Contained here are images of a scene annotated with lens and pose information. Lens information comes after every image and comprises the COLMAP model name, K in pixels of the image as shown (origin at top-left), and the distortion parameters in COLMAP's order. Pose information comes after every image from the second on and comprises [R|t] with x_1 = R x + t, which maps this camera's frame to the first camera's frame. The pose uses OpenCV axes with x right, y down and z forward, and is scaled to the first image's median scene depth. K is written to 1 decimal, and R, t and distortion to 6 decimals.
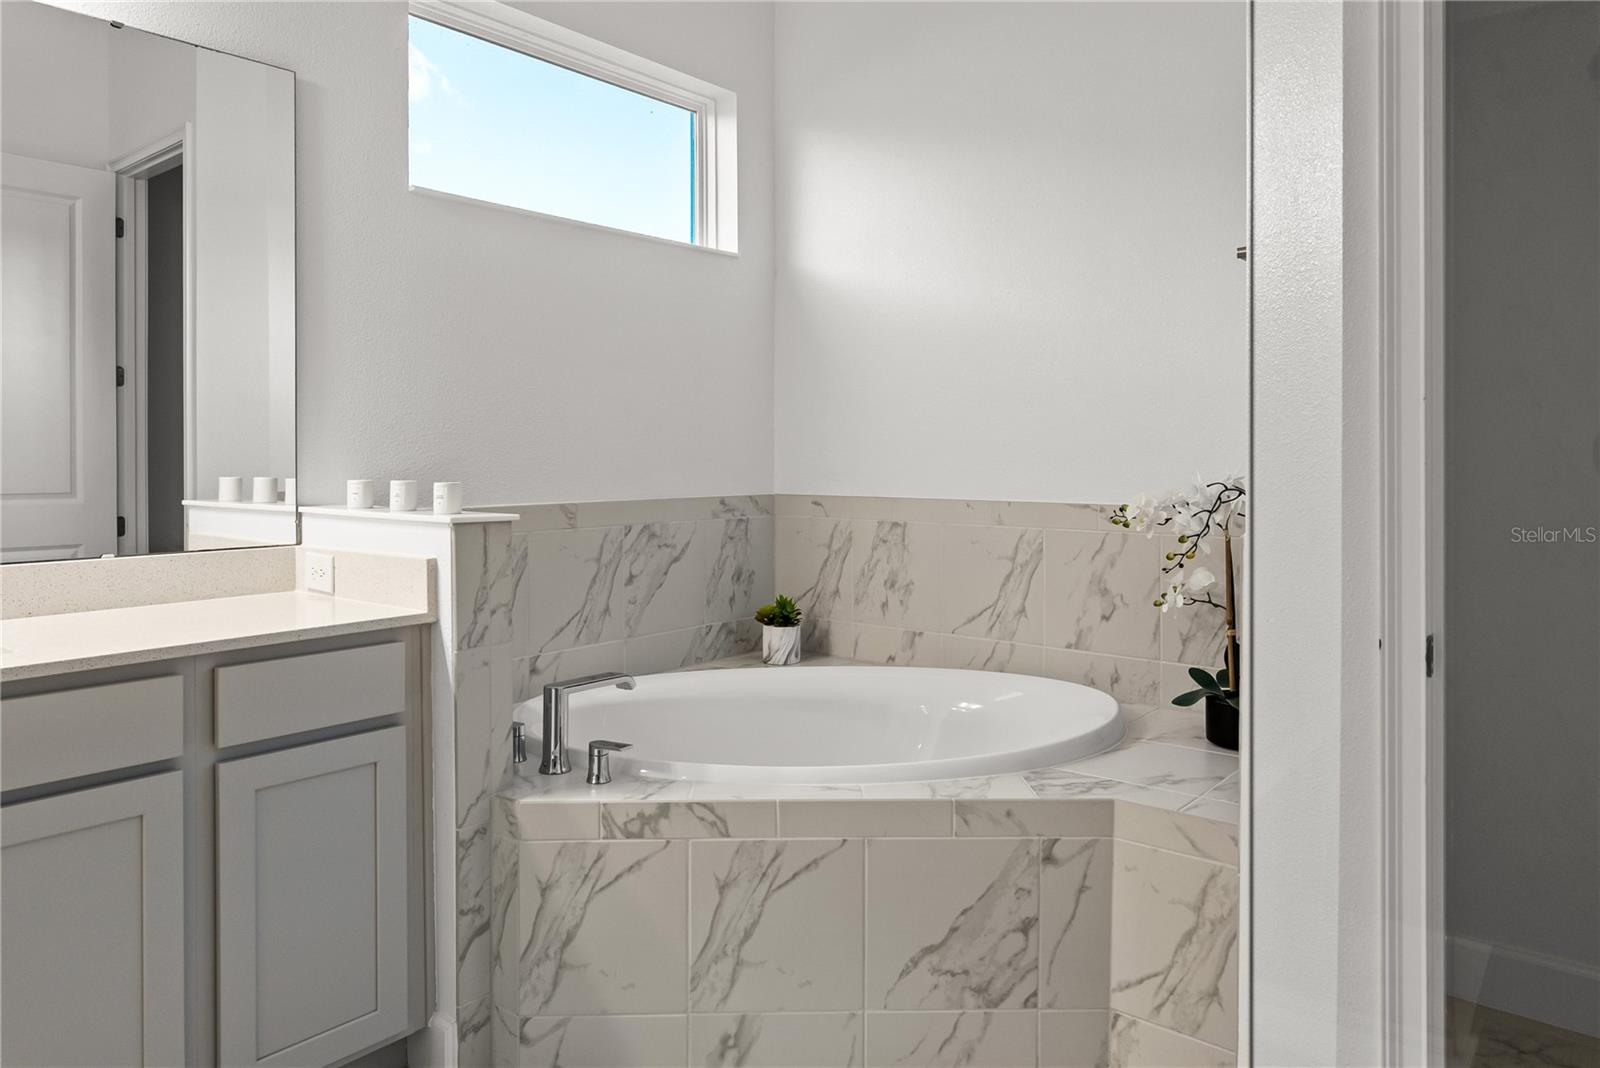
lens RADIAL K [[1062.2, 0, 799.3], [0, 1062.2, 462.3], [0, 0, 1]] dist [-0.002300, -0.000658]
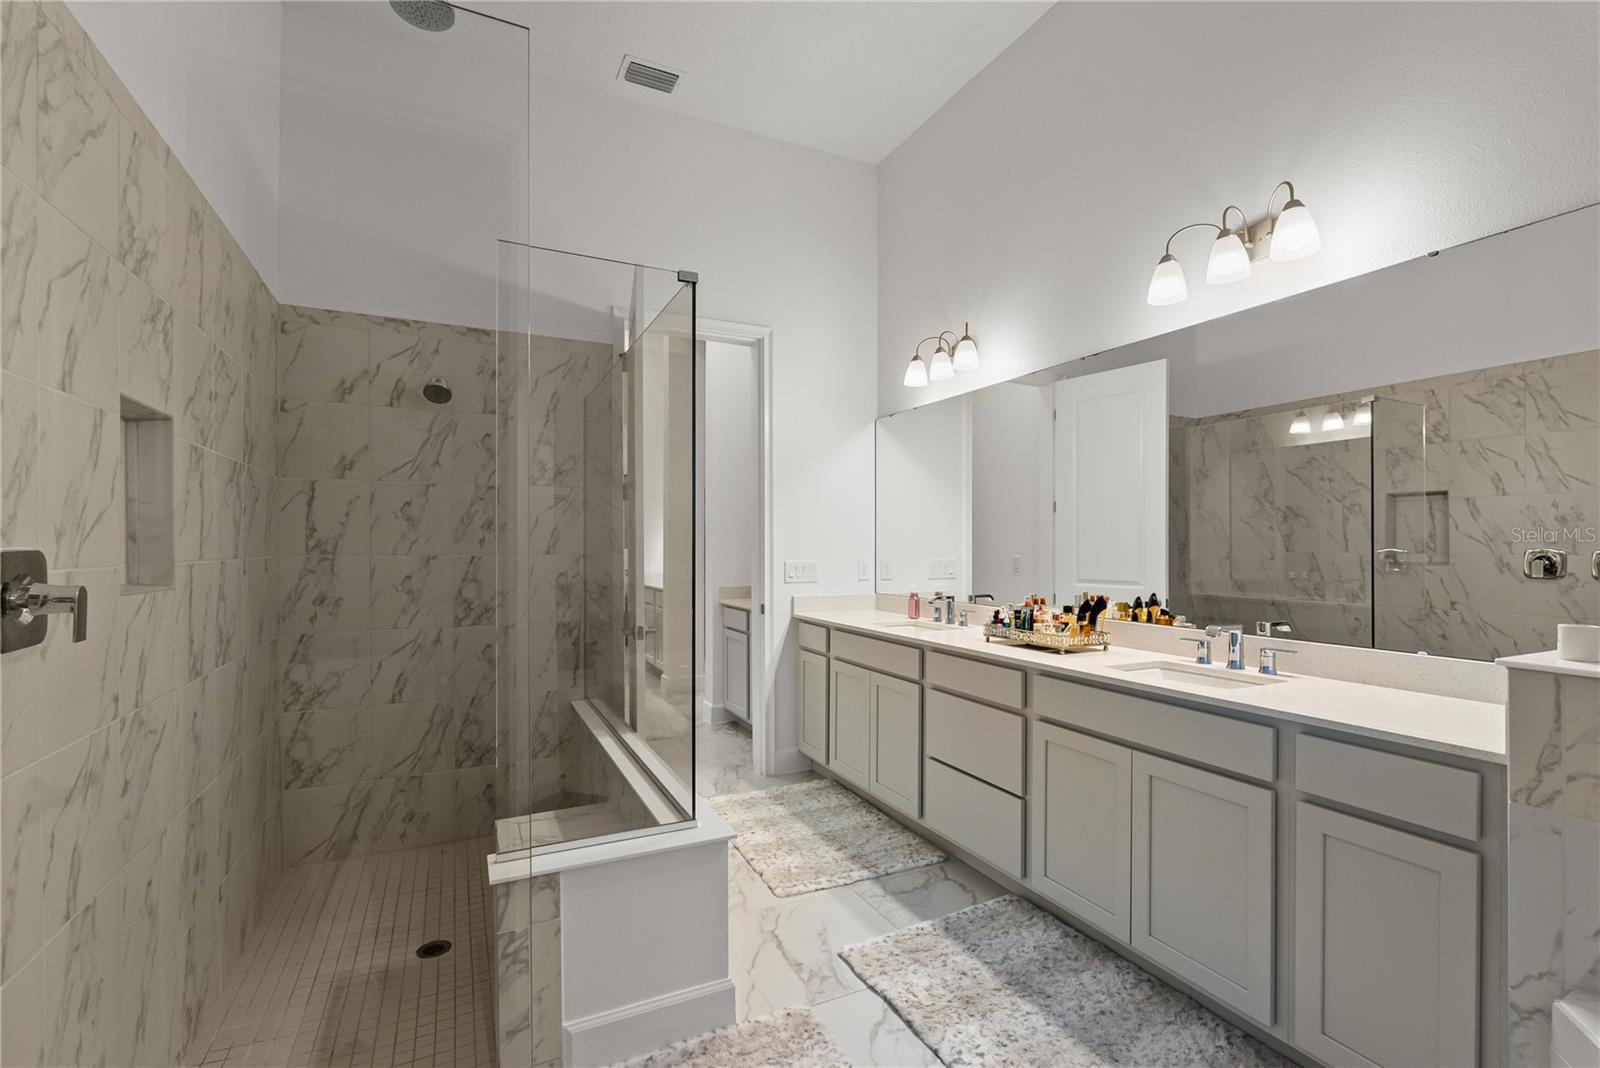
lens RADIAL K [[710.7, 0, 802.4], [0, 710.7, 545.6], [0, 0, 1]] dist [-0.001333, 0.000335]
pose [[-0.413036, -0.000616, -0.910714, 0.500073], [-0.005205, 0.999985, 0.001684, -0.047386], [0.910700, 0.005436, -0.413033, 0.663650]]
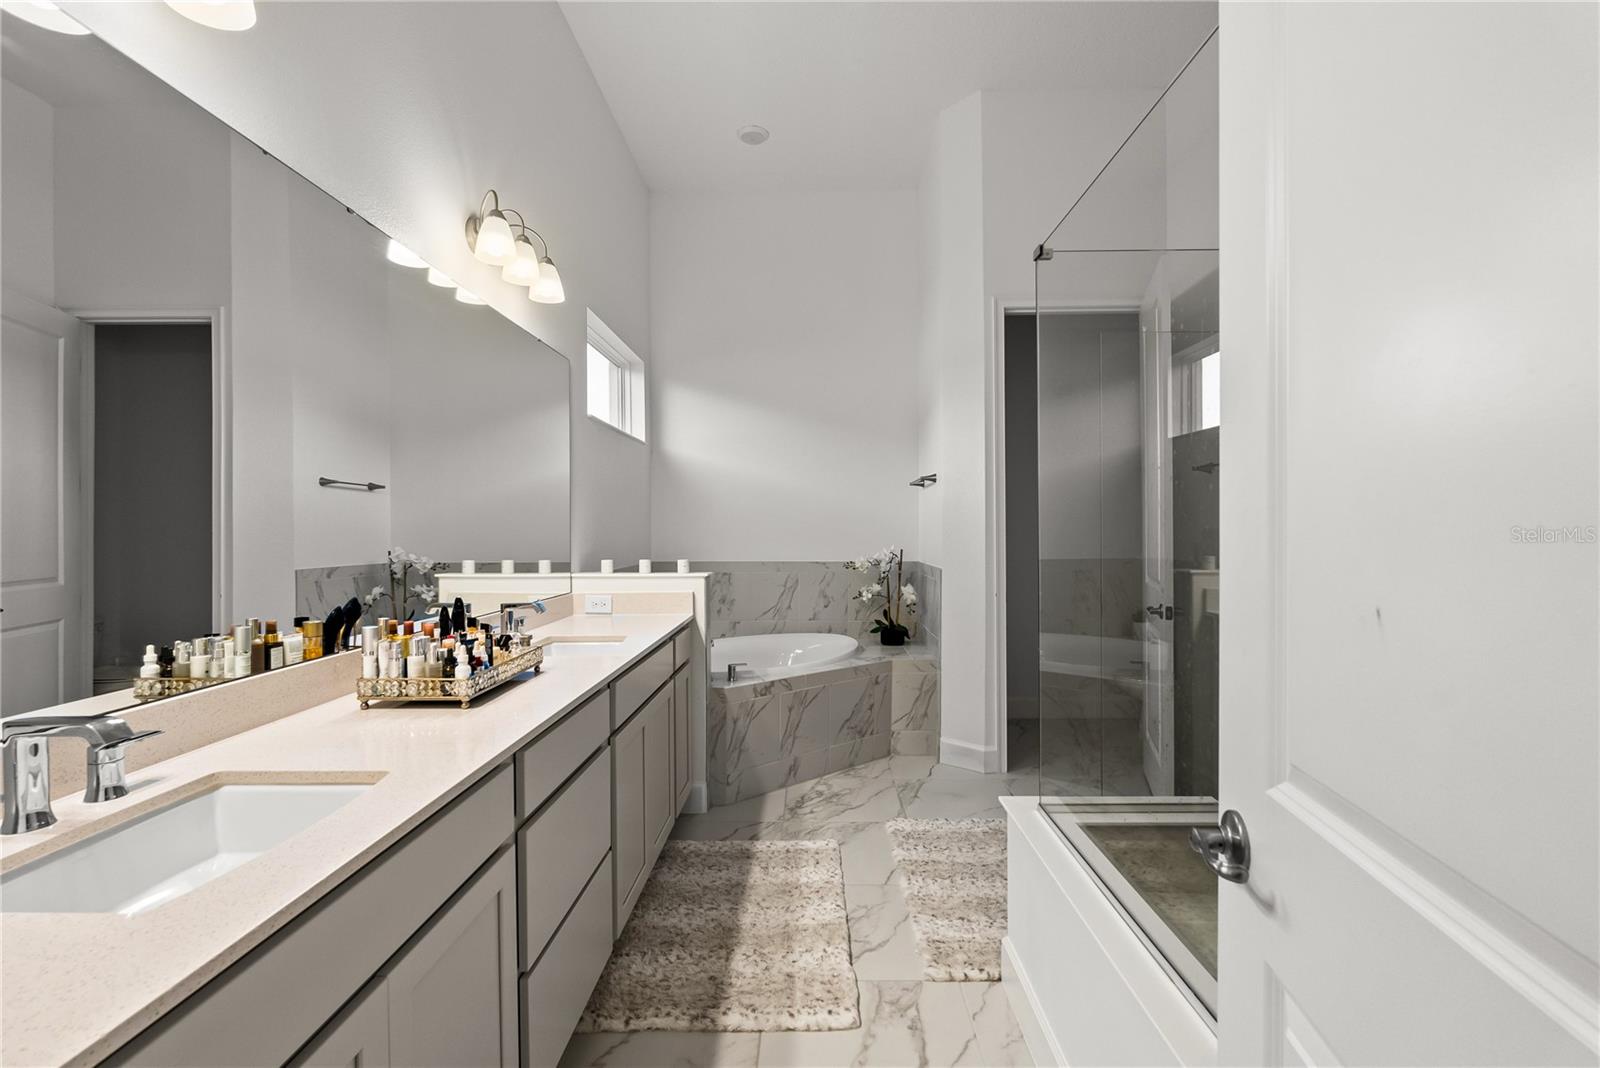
lens RADIAL K [[706.5, 0, 800.0], [0, 706.5, 534.0], [0, 0, 1]] dist [-0.001241, 0.000100]
pose [[0.782752, -0.005297, 0.622311, -1.137949], [0.006051, 0.999981, 0.000900, -0.039633], [-0.622304, 0.003061, 0.782769, -0.393270]]
